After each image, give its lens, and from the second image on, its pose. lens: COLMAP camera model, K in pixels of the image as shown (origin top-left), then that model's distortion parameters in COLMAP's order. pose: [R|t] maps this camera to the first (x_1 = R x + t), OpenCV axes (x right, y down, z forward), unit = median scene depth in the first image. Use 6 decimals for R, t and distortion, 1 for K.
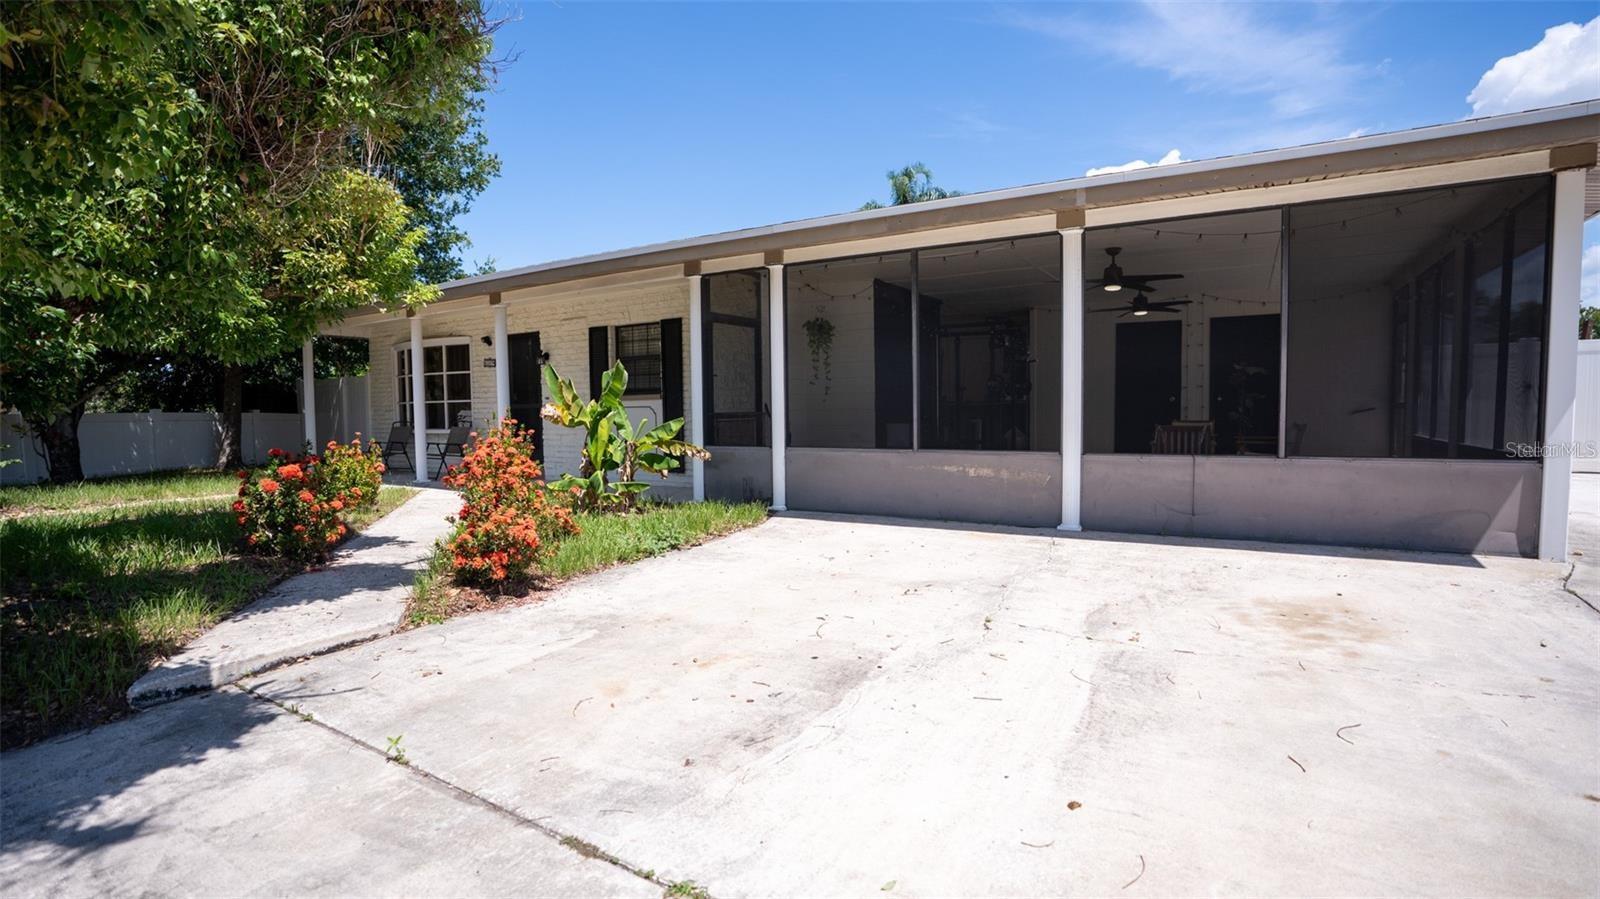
lens RADIAL K [[738.9, 0, 796.8], [0, 738.9, 452.4], [0, 0, 1]] dist [-0.072853, 0.029849]
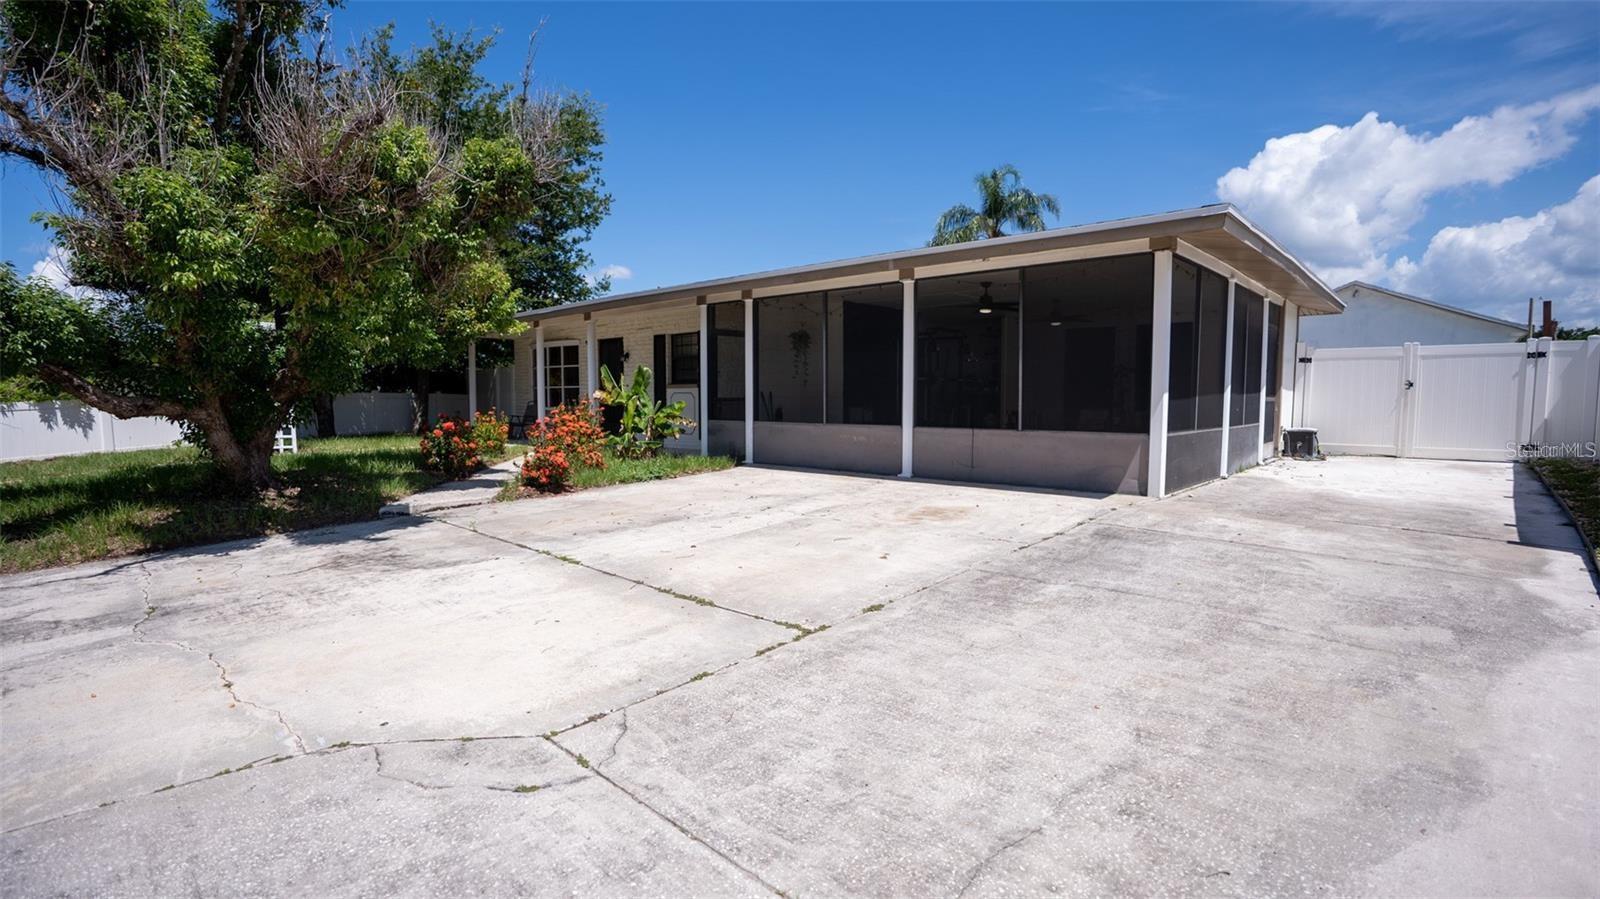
lens RADIAL K [[738.9, 0, 796.8], [0, 738.9, 452.4], [0, 0, 1]] dist [-0.072853, 0.029849]
pose [[0.980595, 0.026956, -0.194181, 0.383328], [-0.023302, 0.999506, 0.021078, 0.023673], [0.194654, -0.016144, 0.980739, -0.472623]]
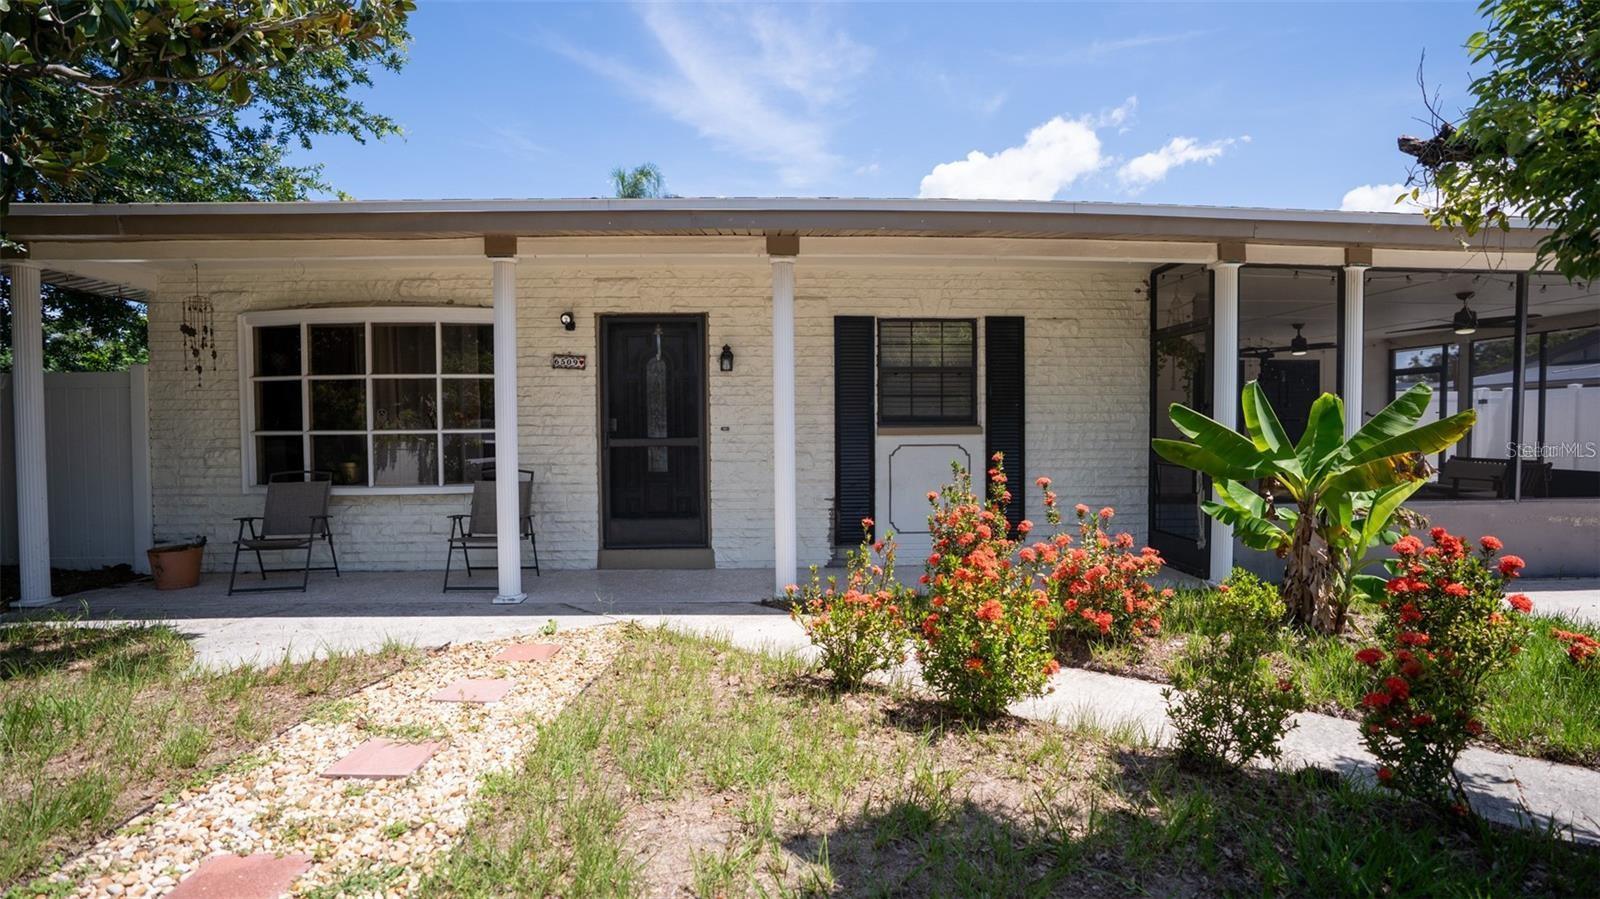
lens RADIAL K [[738.9, 0, 796.8], [0, 738.9, 452.4], [0, 0, 1]] dist [-0.072853, 0.029849]
pose [[0.821919, -0.013760, 0.569439, -0.978348], [0.032410, 0.999218, -0.022635, -0.065257], [-0.568682, 0.037060, 0.821722, 0.768144]]
